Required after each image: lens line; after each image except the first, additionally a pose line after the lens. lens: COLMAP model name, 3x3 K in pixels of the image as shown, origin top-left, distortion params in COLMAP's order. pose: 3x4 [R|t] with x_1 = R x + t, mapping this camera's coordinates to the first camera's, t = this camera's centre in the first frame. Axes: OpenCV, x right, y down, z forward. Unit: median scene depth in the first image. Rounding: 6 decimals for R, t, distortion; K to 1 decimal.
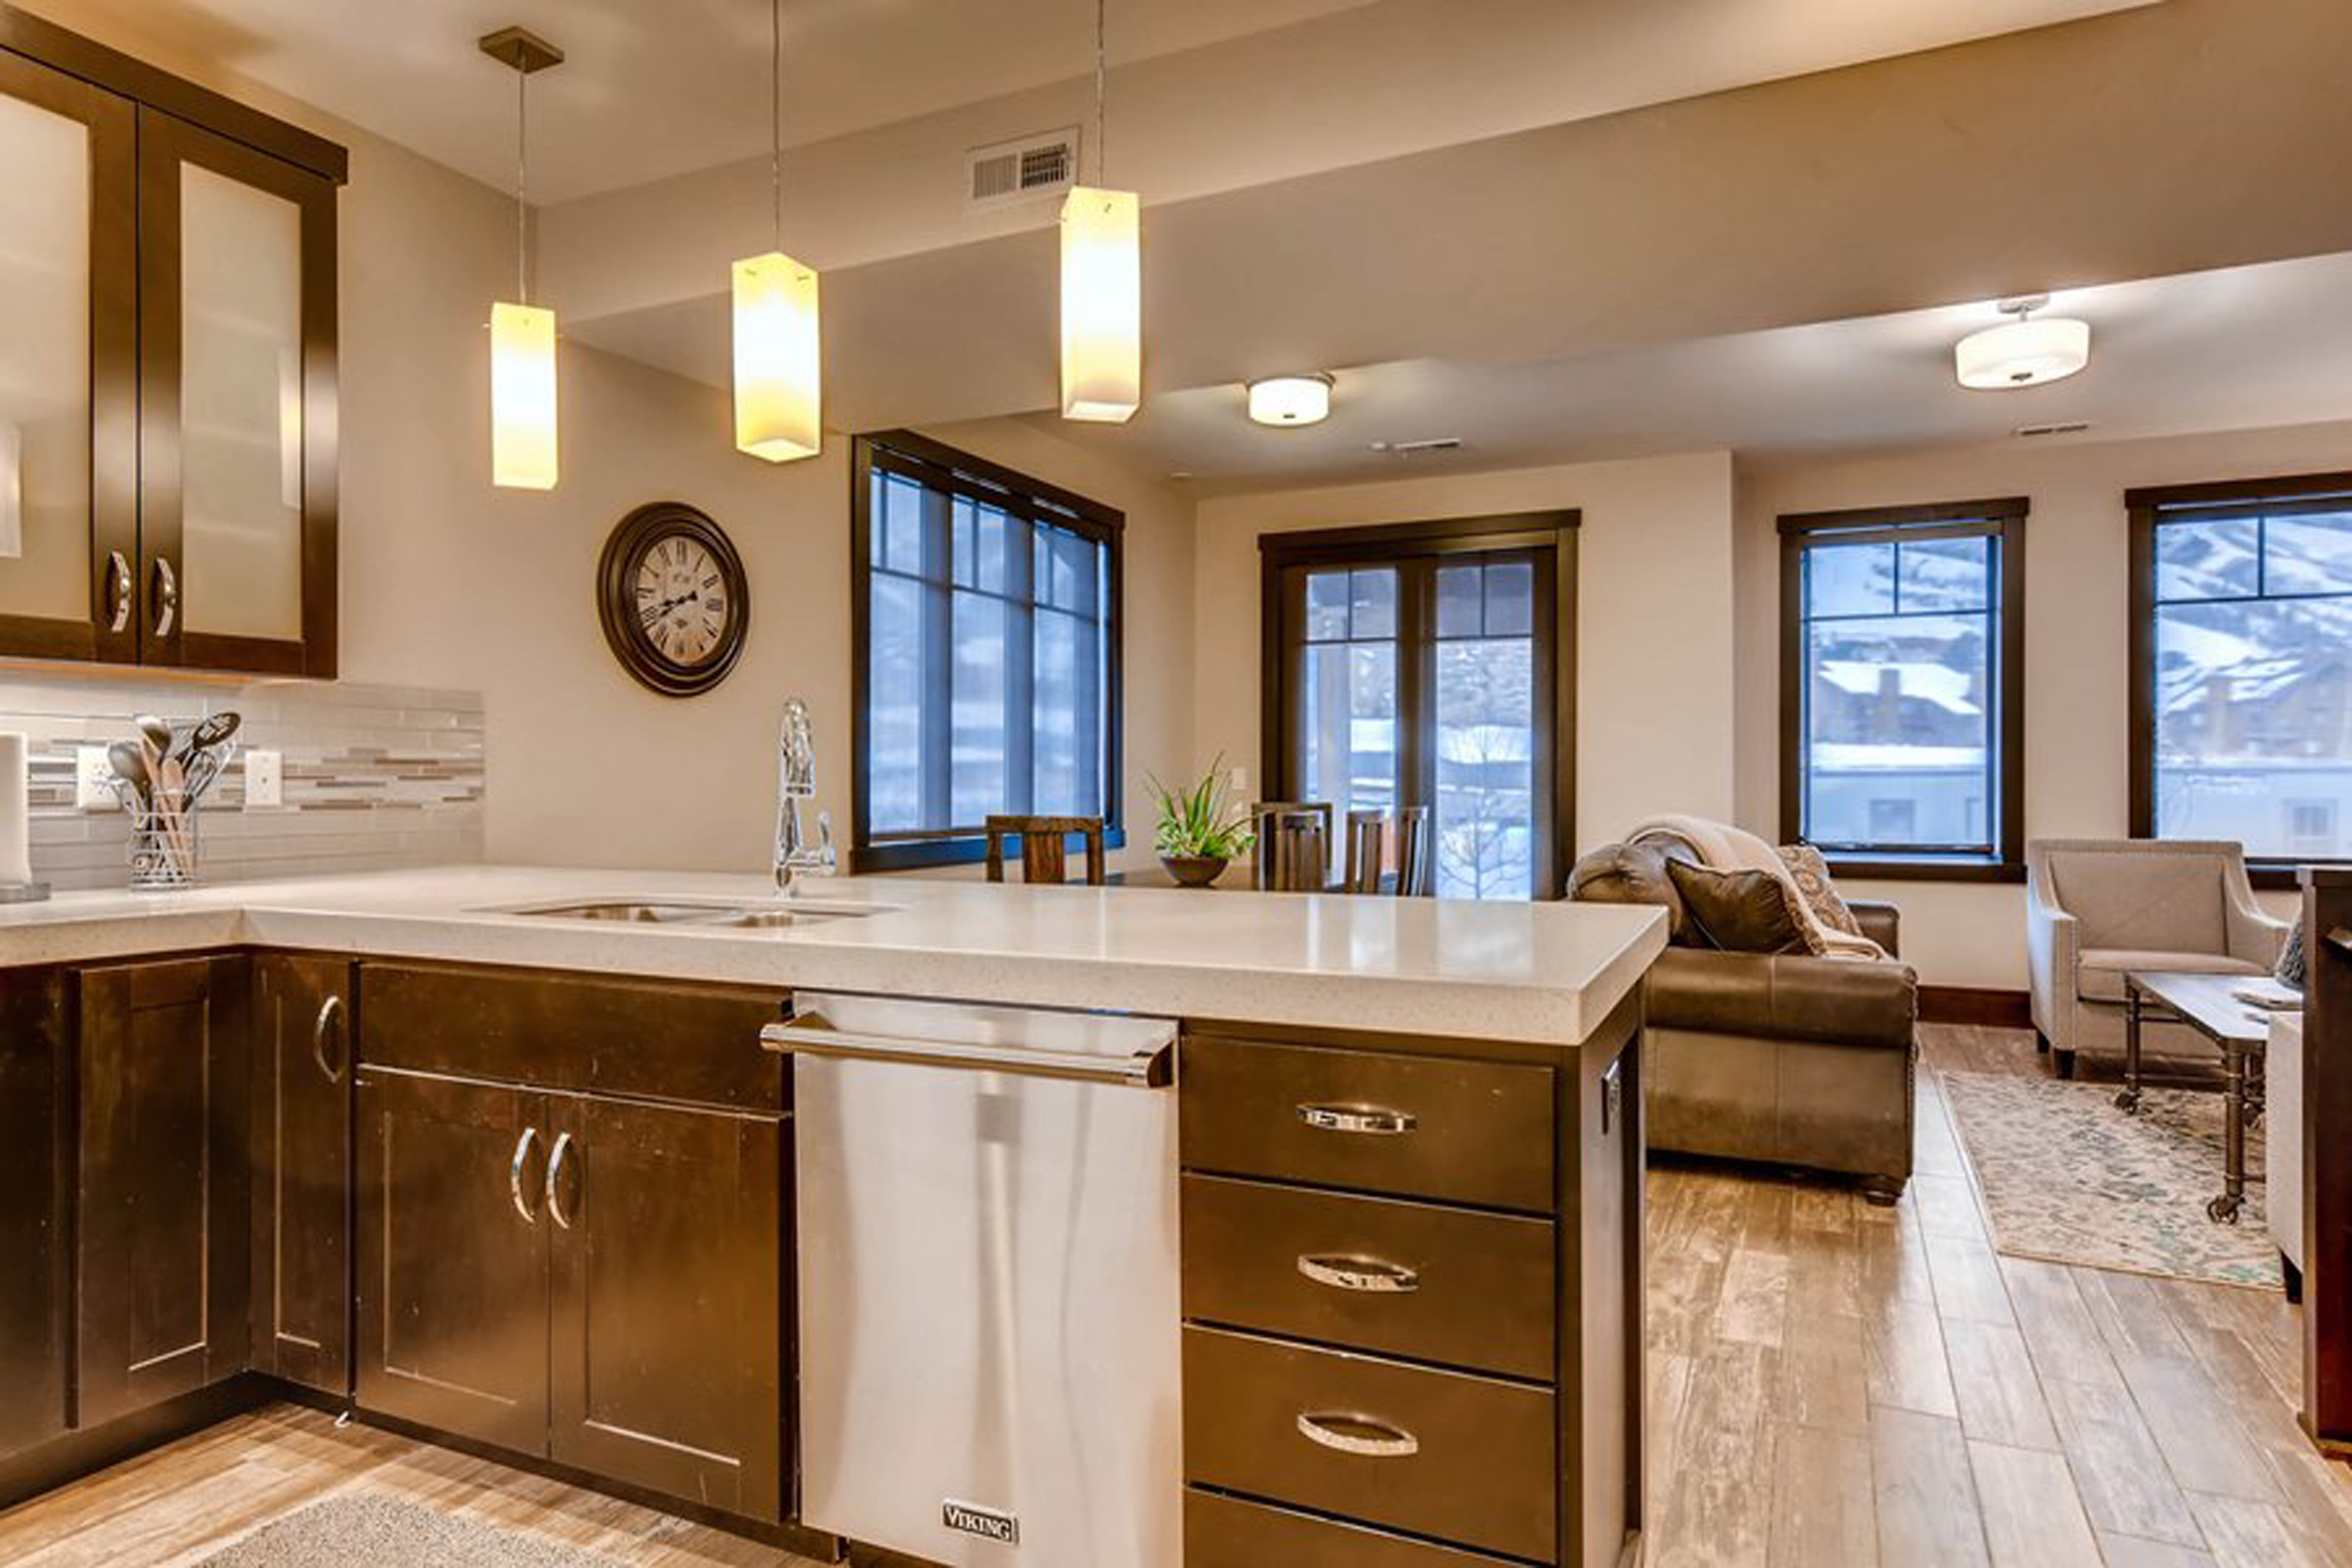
lens RADIAL K [[1383.2, 0, 1165.3], [0, 1383.2, 782.5], [0, 0, 1]] dist [0.012428, -0.002457]
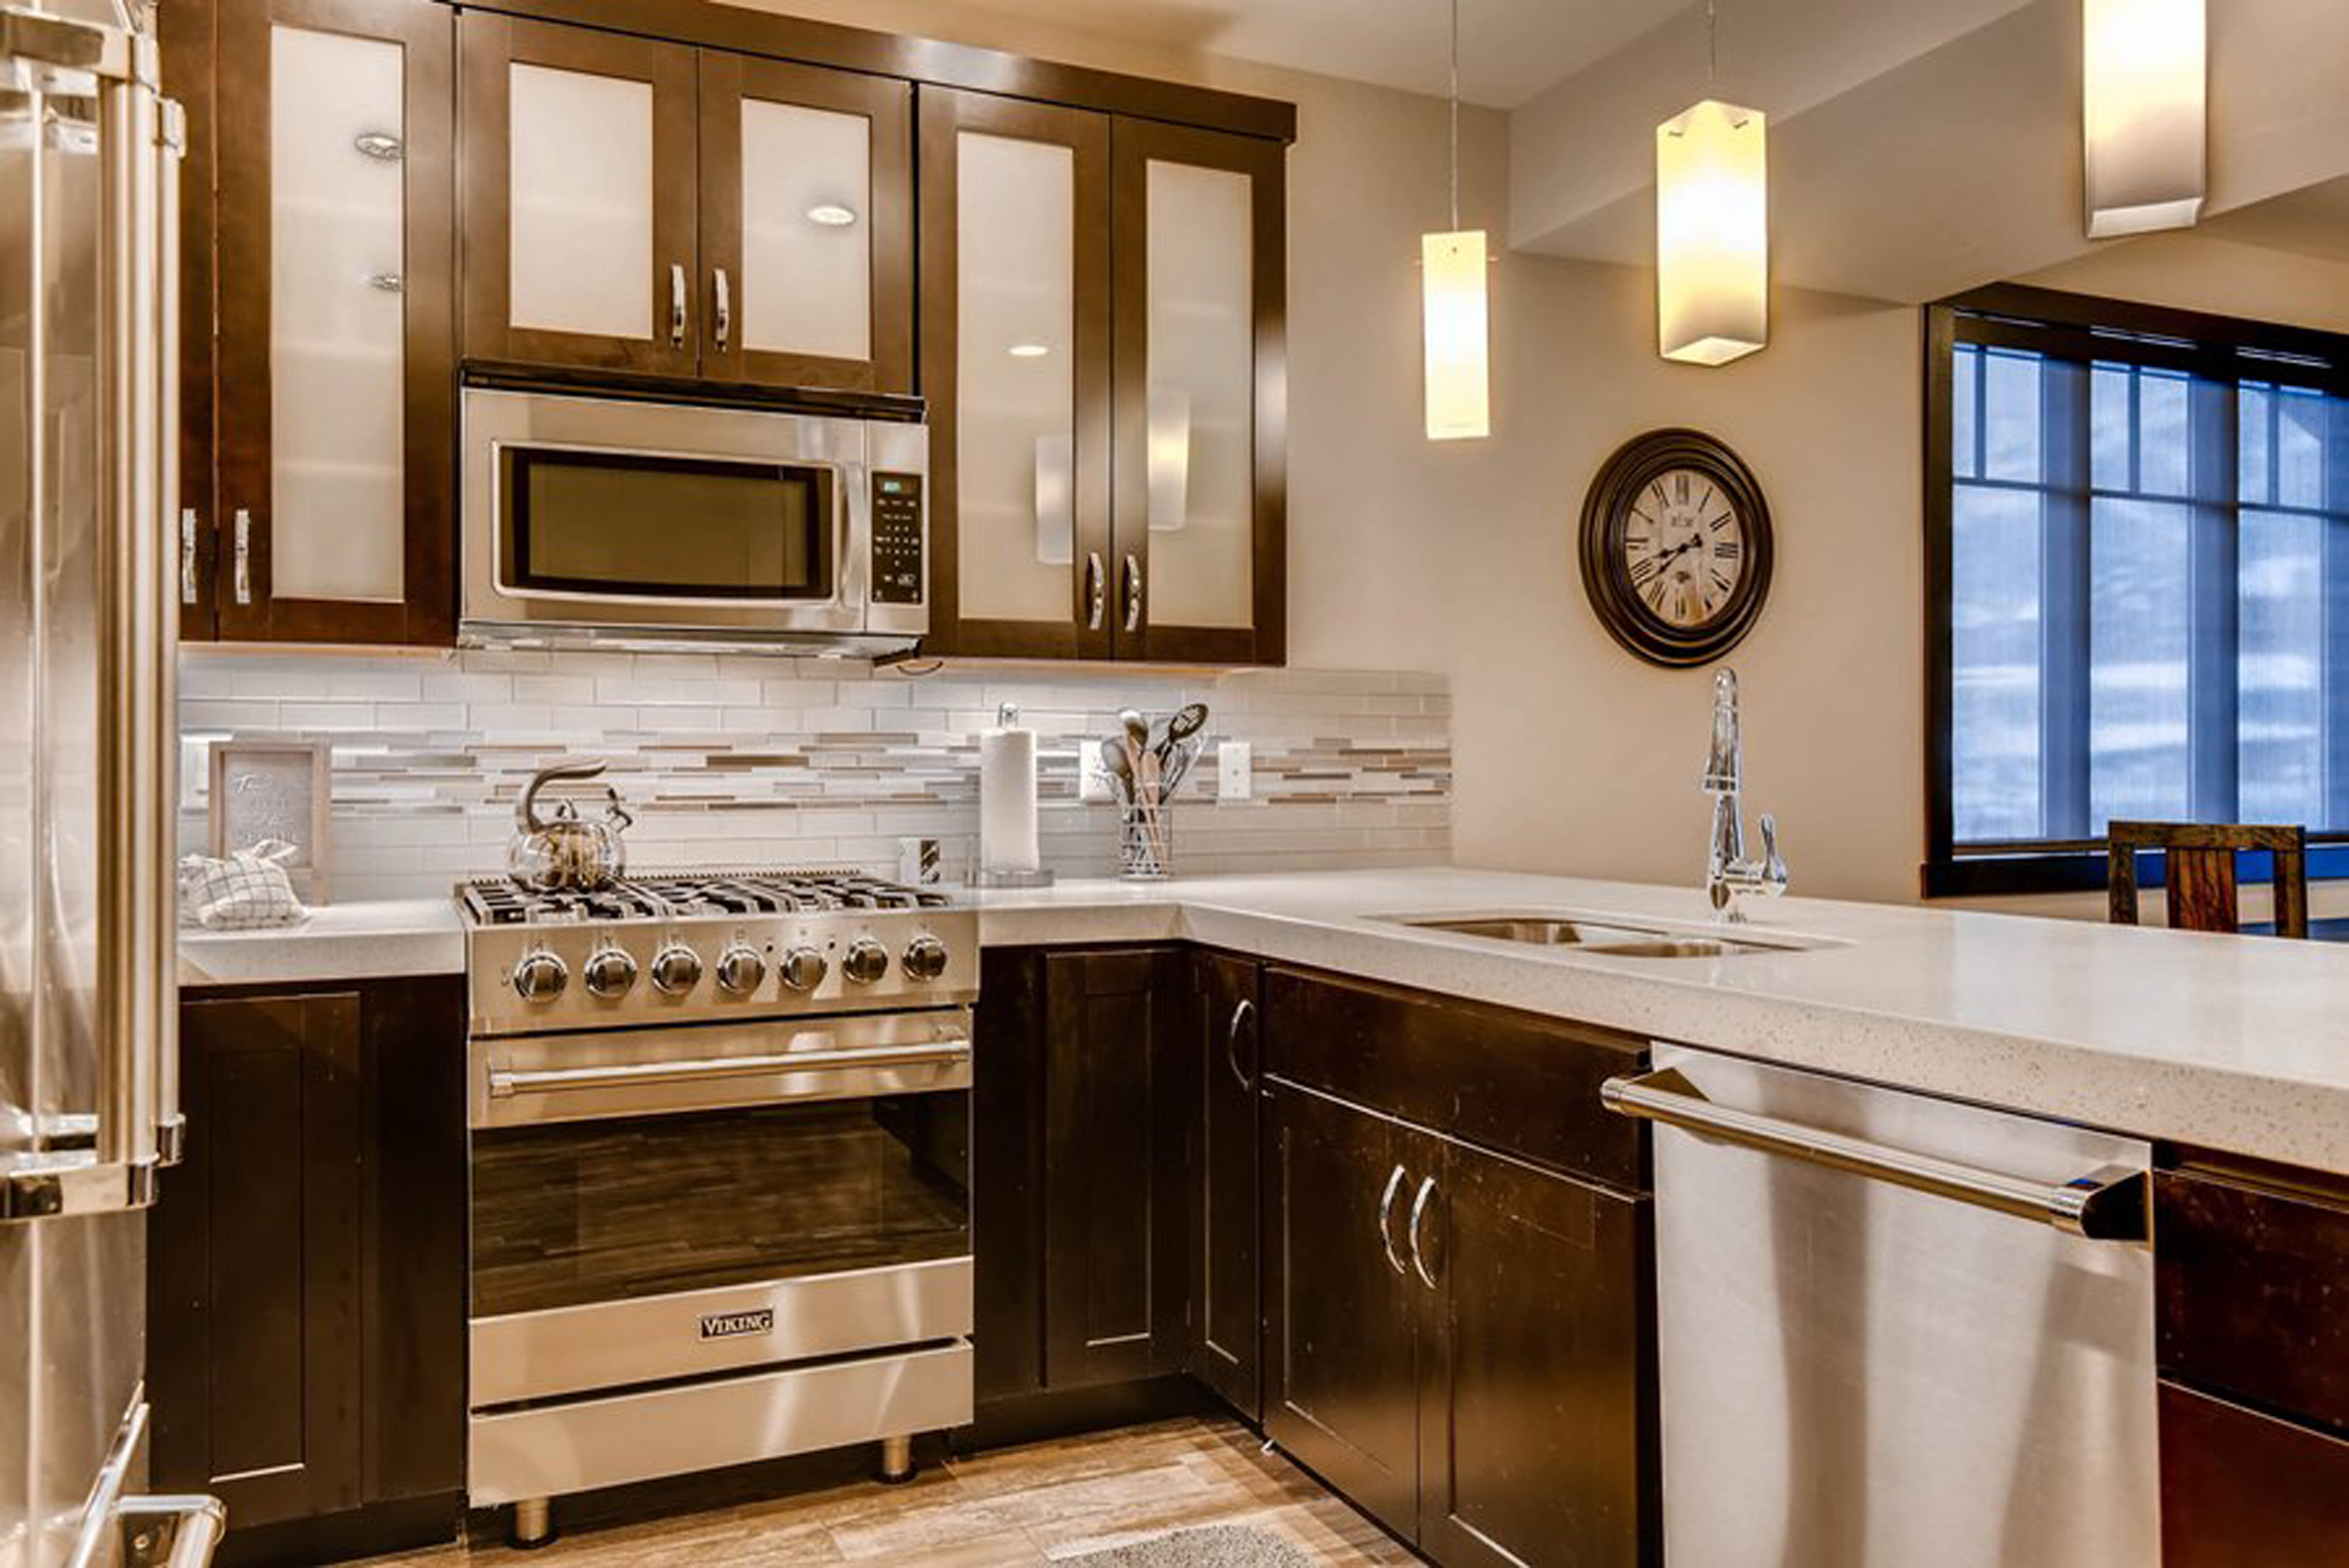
lens RADIAL K [[1741.4, 0, 1157.6], [0, 1741.4, 766.4], [0, 0, 1]] dist [0.005958, -0.005980]
pose [[0.759851, -0.003809, -0.650087, 0.112683], [0.001681, 0.999991, -0.003894, -0.001372], [0.650096, 0.001866, 0.759850, 0.043159]]
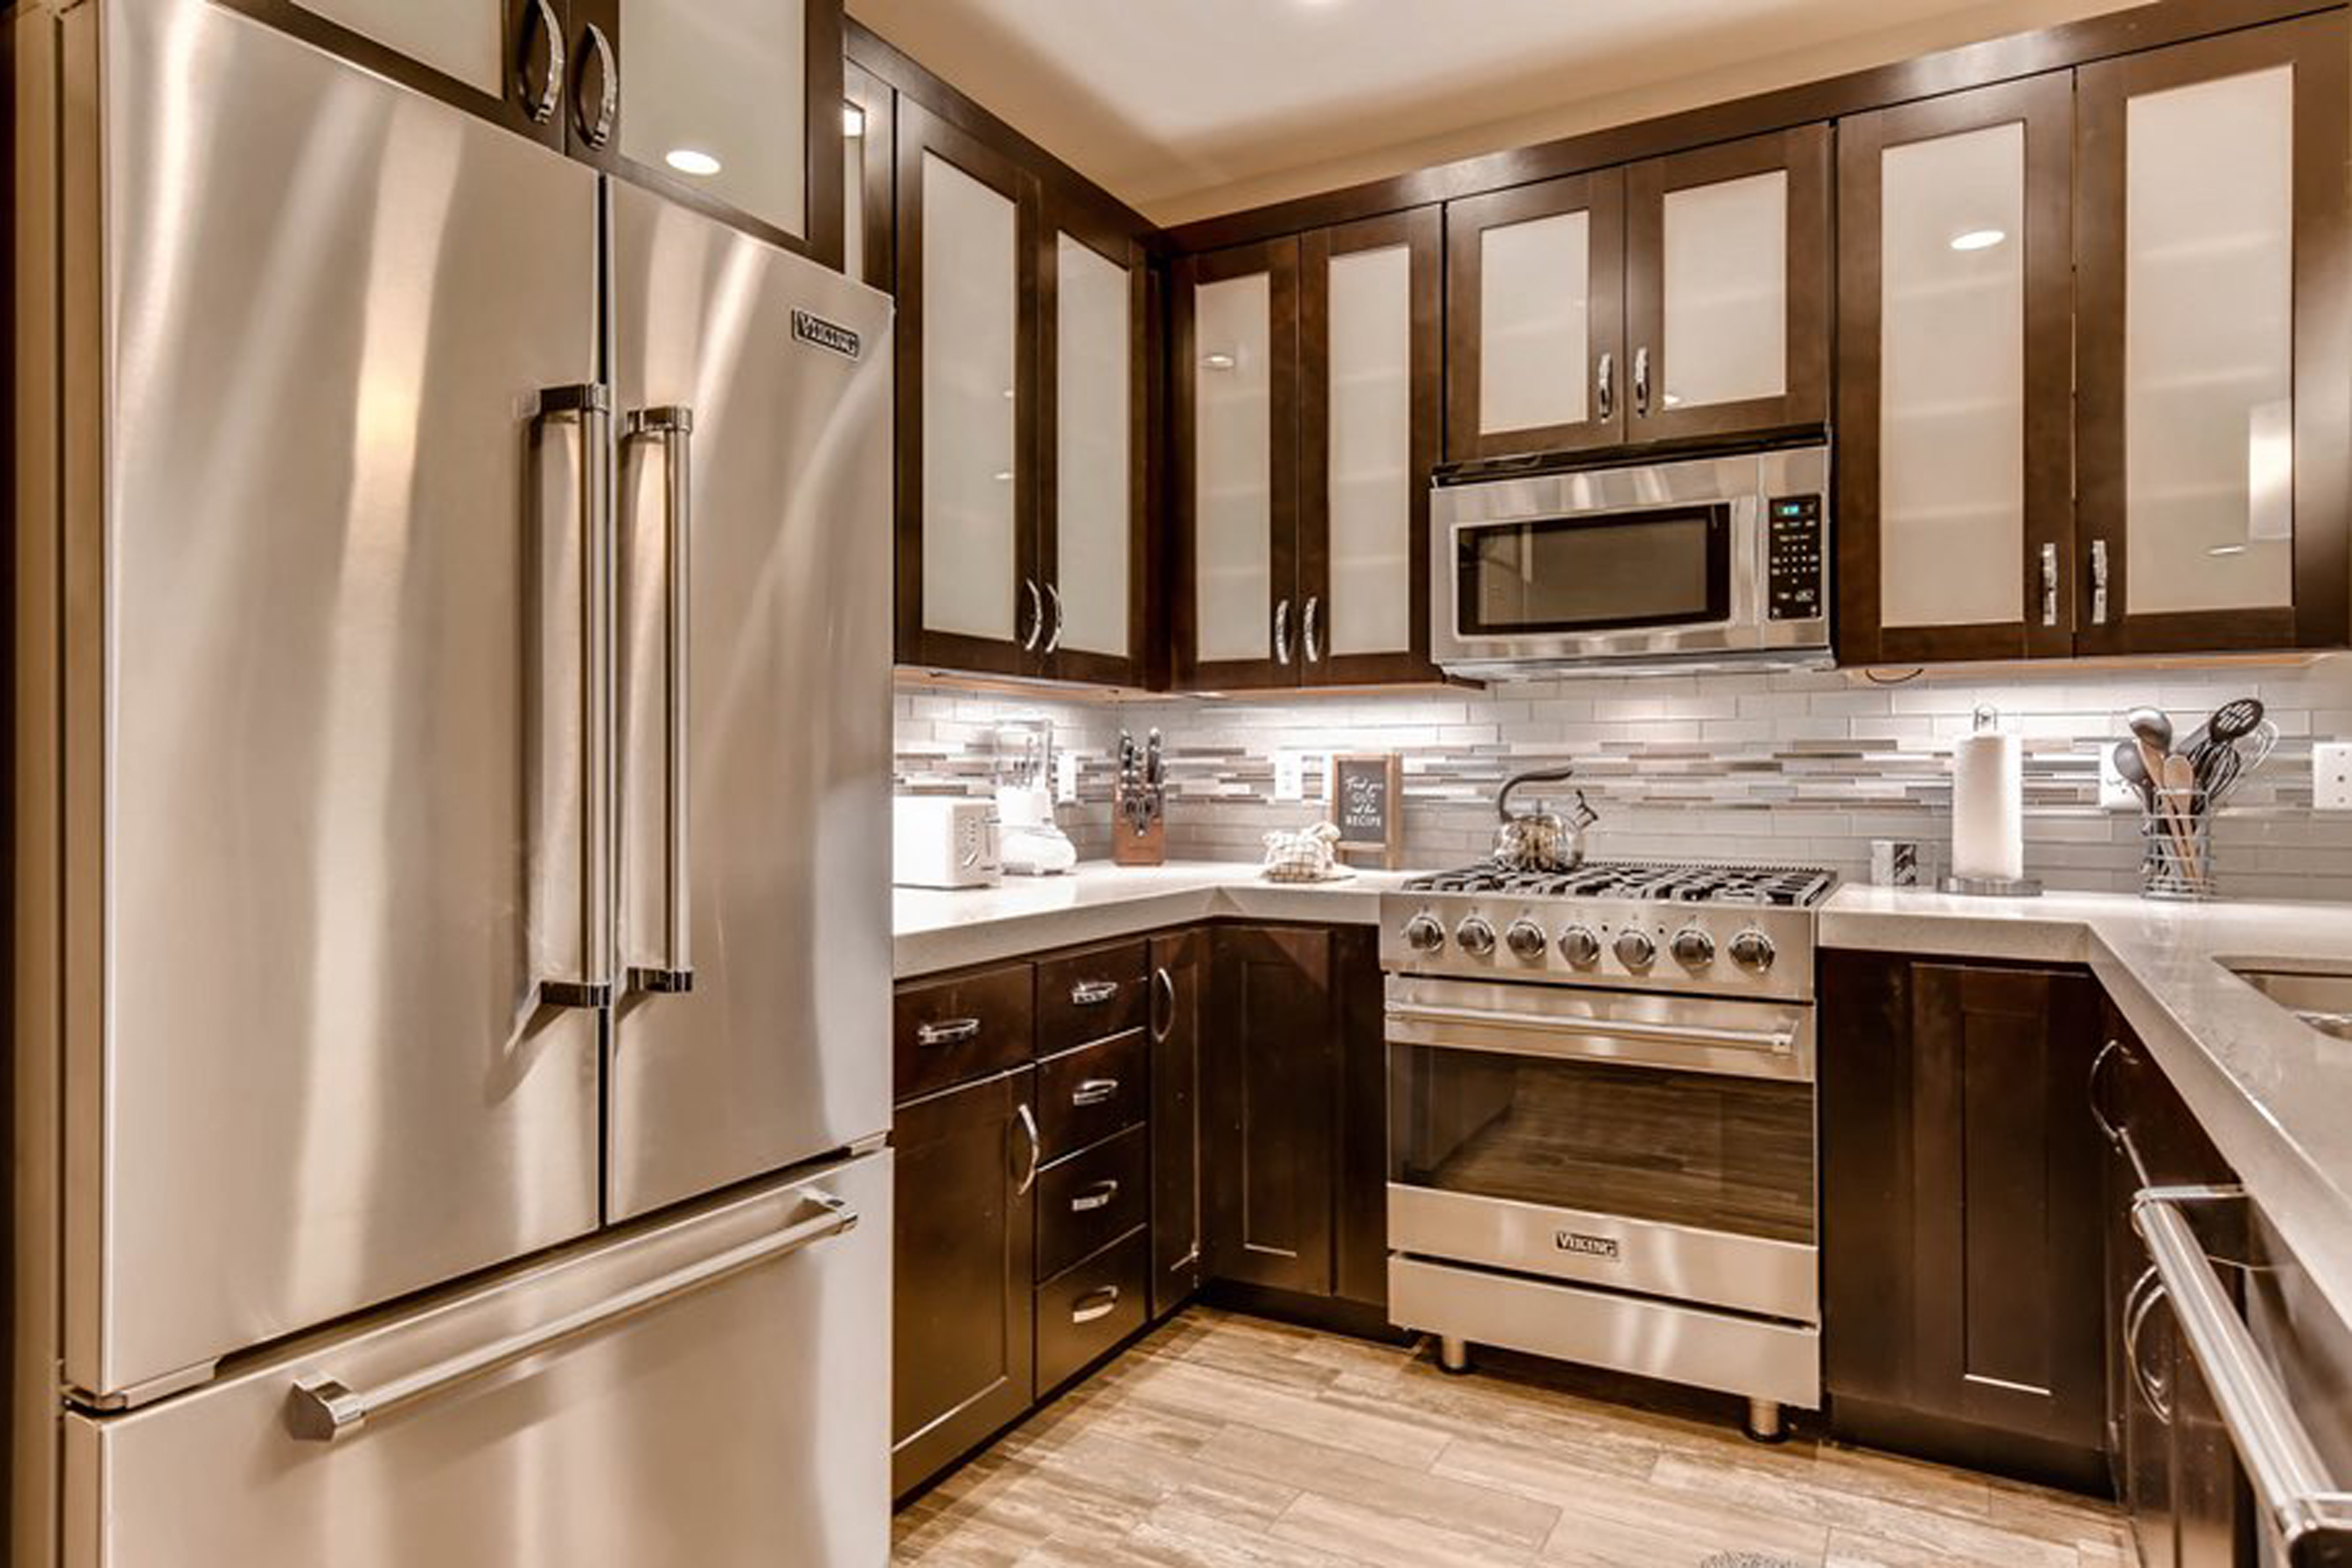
lens RADIAL K [[1383.2, 0, 1159.8], [0, 1383.2, 763.8], [0, 0, 1]] dist [0.012428, -0.002457]
pose [[-0.074413, -0.008481, -0.997191, 0.233851], [-0.000719, 0.999964, -0.008451, -0.003216], [0.997227, 0.000088, -0.074416, 0.414445]]
